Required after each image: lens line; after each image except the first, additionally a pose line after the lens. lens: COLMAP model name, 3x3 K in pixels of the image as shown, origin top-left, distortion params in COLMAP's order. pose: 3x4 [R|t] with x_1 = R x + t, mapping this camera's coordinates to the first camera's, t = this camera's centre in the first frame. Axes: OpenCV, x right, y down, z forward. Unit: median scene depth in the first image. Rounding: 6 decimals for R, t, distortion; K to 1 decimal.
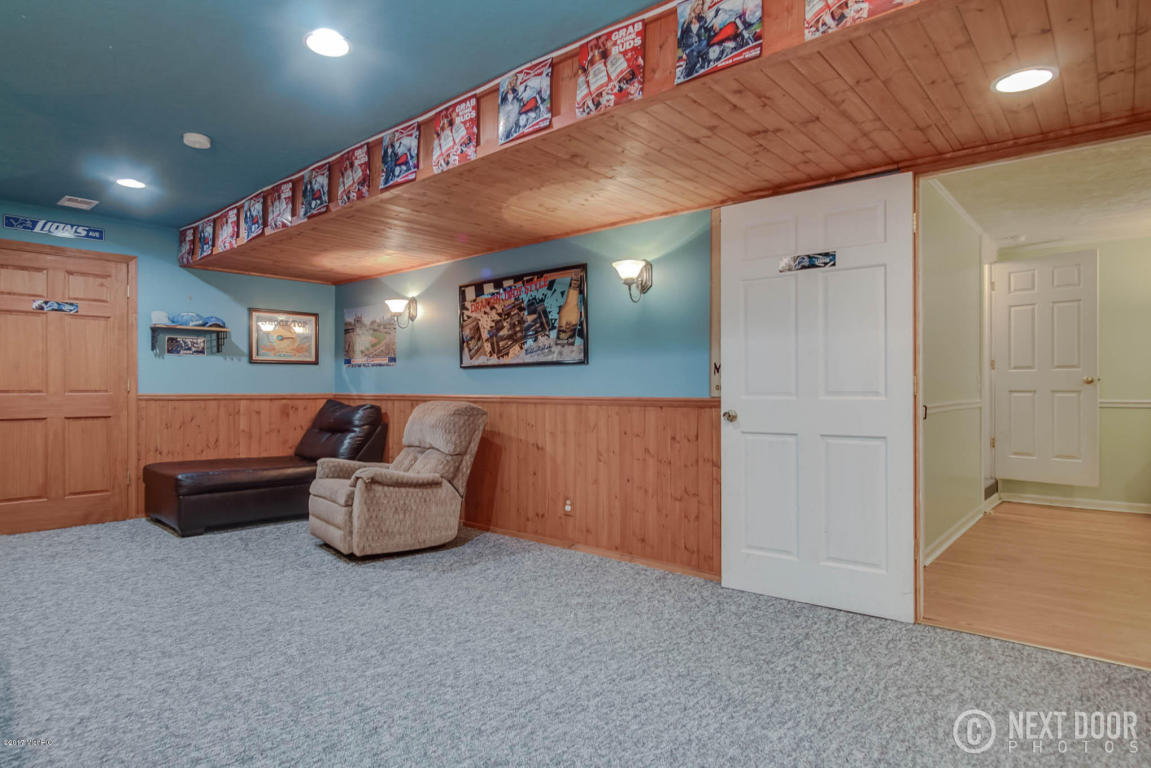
lens RADIAL K [[651.1, 0, 552.1], [0, 651.1, 383.2], [0, 0, 1]] dist [-0.021683, 0.001423]
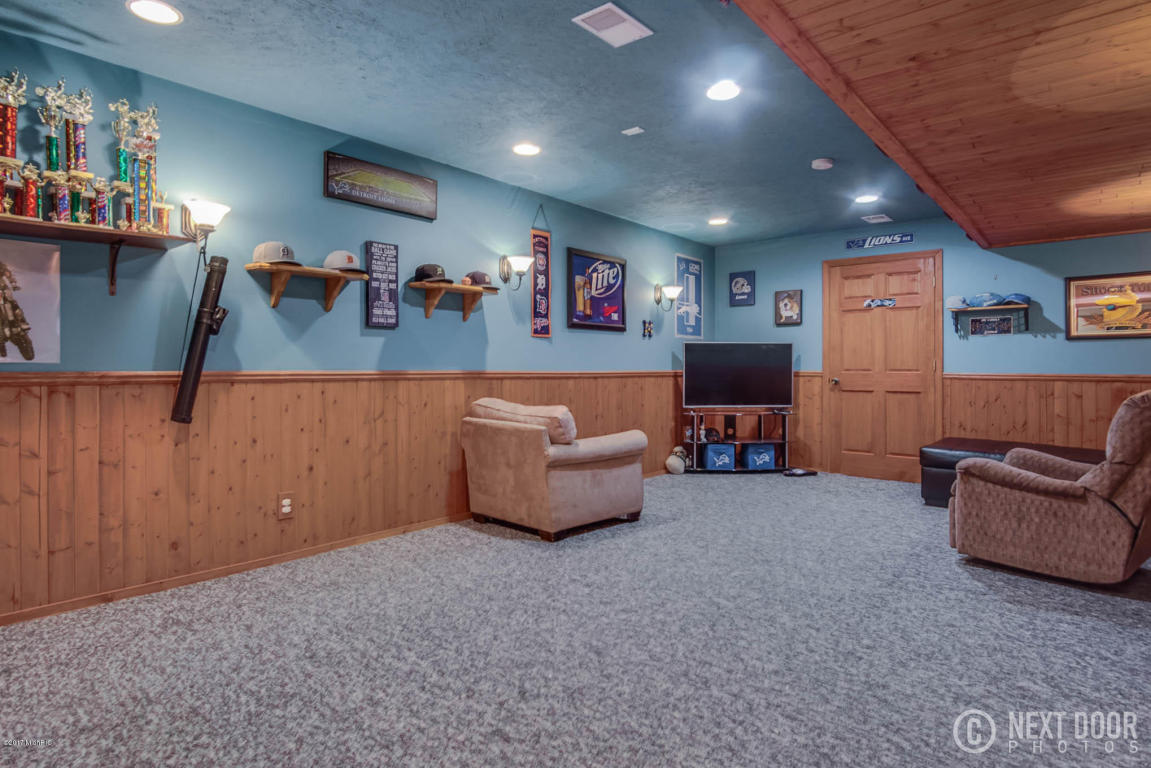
lens RADIAL K [[633.9, 0, 556.7], [0, 633.9, 372.9], [0, 0, 1]] dist [-0.027701, 0.001296]
pose [[0.011289, 0.009241, -0.999894, 0.509496], [0.004059, 0.999949, 0.009287, 0.004394], [0.999928, -0.004164, 0.011251, 0.388749]]
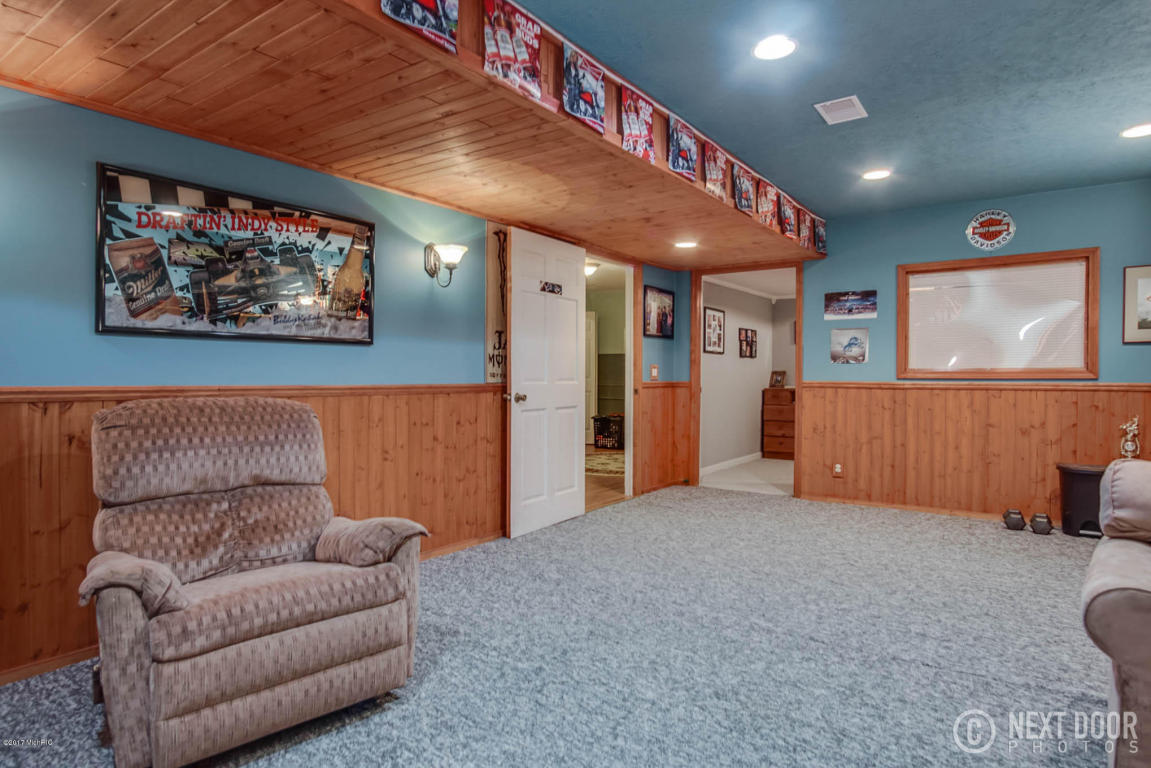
lens RADIAL K [[645.7, 0, 575.0], [0, 645.7, 359.9], [0, 0, 1]] dist [-0.035874, 0.001906]
pose [[-0.117429, 0.024104, 0.992789, -0.780068], [-0.011070, 0.999612, -0.025579, 0.006733], [-0.993020, -0.013994, -0.117116, 0.838481]]
